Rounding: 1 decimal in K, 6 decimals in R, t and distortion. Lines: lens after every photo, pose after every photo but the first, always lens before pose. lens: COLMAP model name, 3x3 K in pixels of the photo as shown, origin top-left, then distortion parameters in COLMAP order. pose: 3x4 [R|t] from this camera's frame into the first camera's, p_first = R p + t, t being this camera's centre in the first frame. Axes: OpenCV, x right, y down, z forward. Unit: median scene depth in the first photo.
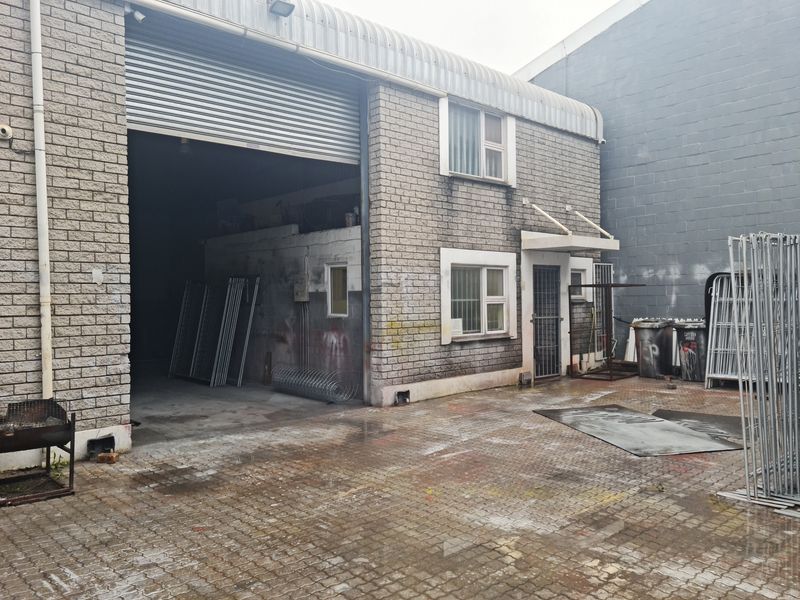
lens RADIAL K [[638.2, 0, 410.3], [0, 638.2, 301.7], [0, 0, 1]] dist [0.099765, -0.093720]
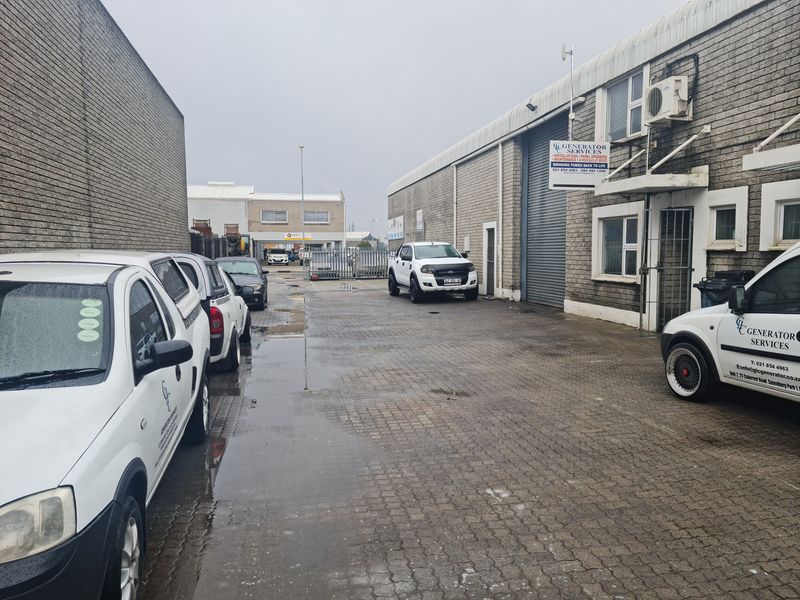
lens RADIAL K [[638.2, 0, 400.0], [0, 638.2, 300.8], [0, 0, 1]] dist [0.099765, -0.093720]
pose [[-0.501137, 0.082846, -0.861393, 1.296250], [0.011902, 0.995973, 0.088864, -0.014008], [0.865286, 0.034281, -0.500105, 1.223810]]
